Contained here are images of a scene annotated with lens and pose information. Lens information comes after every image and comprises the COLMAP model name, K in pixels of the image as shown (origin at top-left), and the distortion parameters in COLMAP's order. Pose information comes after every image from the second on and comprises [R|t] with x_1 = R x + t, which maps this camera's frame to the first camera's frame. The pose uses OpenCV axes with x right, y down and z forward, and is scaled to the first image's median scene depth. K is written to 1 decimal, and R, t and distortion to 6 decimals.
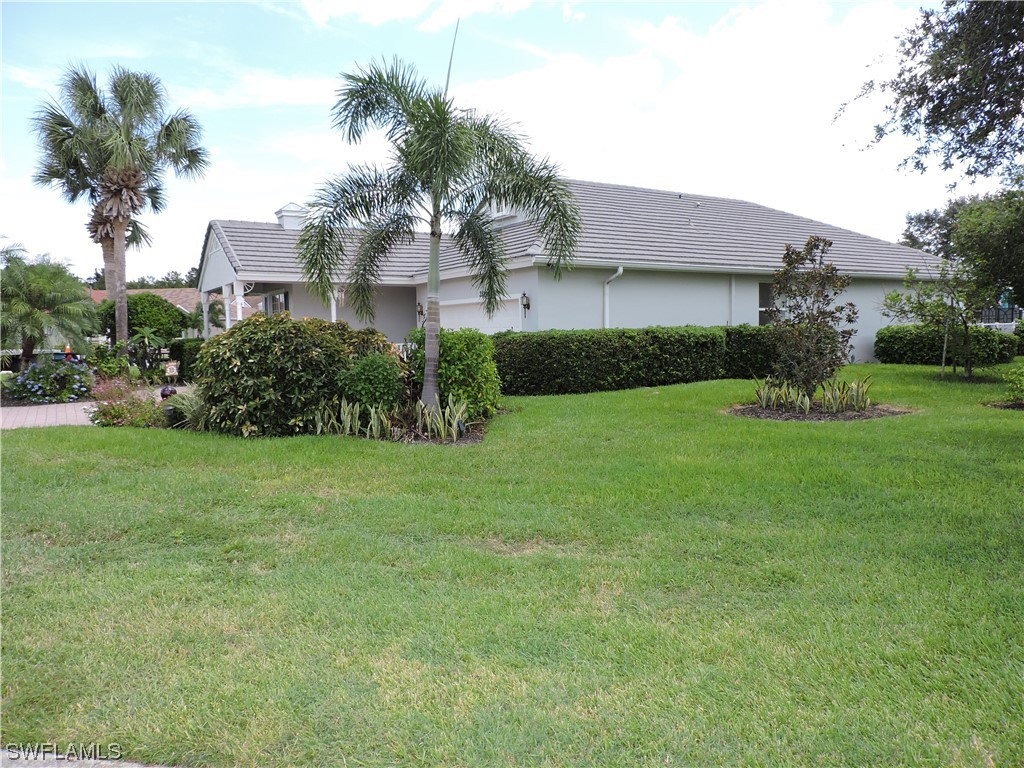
lens RADIAL K [[723.1, 0, 510.8], [0, 723.1, 389.2], [0, 0, 1]] dist [-0.021148, -0.010723]
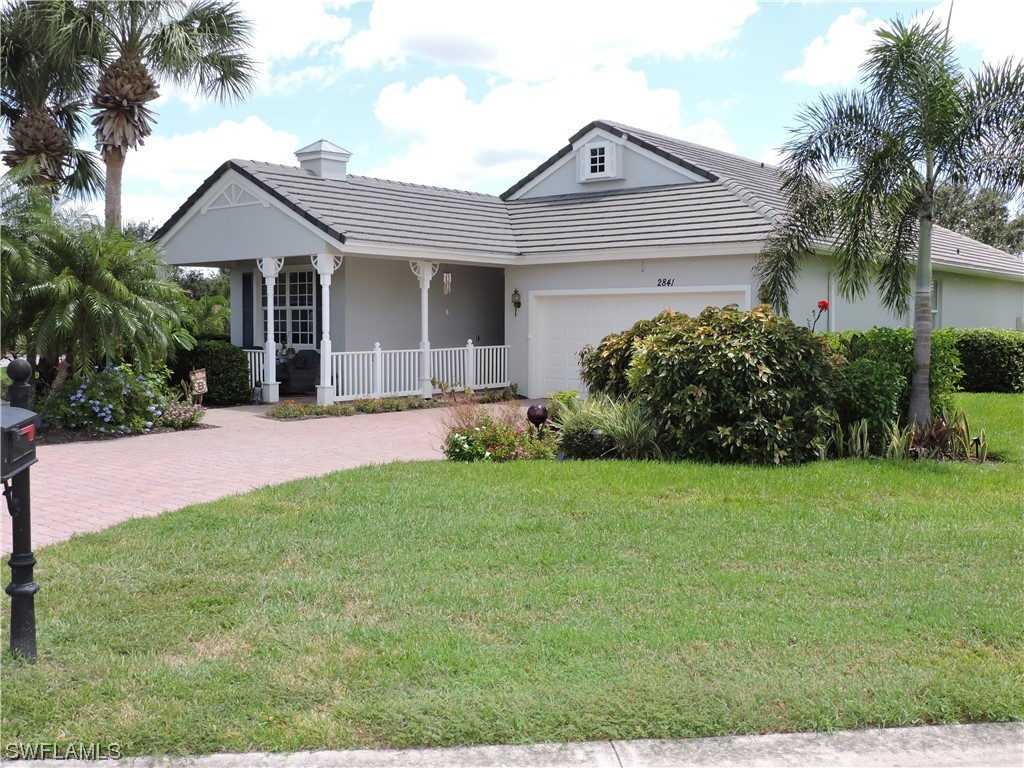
lens RADIAL K [[1019.1, 0, 512.0], [0, 1019.1, 384.0], [0, 0, 1]] dist [-0.011825, -0.007571]
pose [[0.946863, -0.007700, 0.321546, -0.594104], [0.015284, 0.999661, -0.021069, -0.001972], [-0.321274, 0.024864, 0.946660, 0.015020]]
